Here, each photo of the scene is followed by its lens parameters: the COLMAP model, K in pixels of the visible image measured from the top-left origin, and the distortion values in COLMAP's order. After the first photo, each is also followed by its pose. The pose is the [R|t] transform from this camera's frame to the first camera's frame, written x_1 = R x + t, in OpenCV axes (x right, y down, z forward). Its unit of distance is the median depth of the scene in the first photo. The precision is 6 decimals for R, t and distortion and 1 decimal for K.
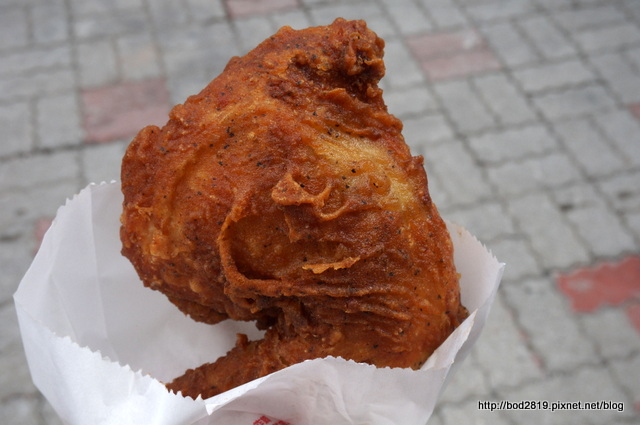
lens RADIAL K [[778.3, 0, 320.0], [0, 778.3, 212.5], [0, 0, 1]] dist [0.002149, -0.003228]
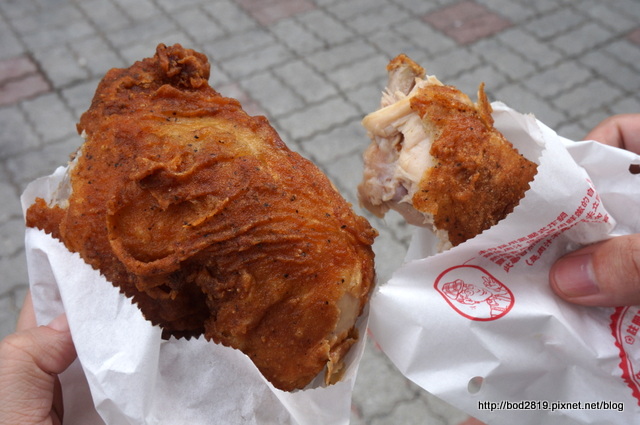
lens RADIAL K [[778.3, 0, 320.0], [0, 778.3, 212.5], [0, 0, 1]] dist [0.002149, -0.003228]
pose [[0.898106, -0.439093, -0.024554, 0.182162], [0.412634, 0.860669, -0.298299, 0.448235], [0.152113, 0.257772, 0.954157, -0.028748]]
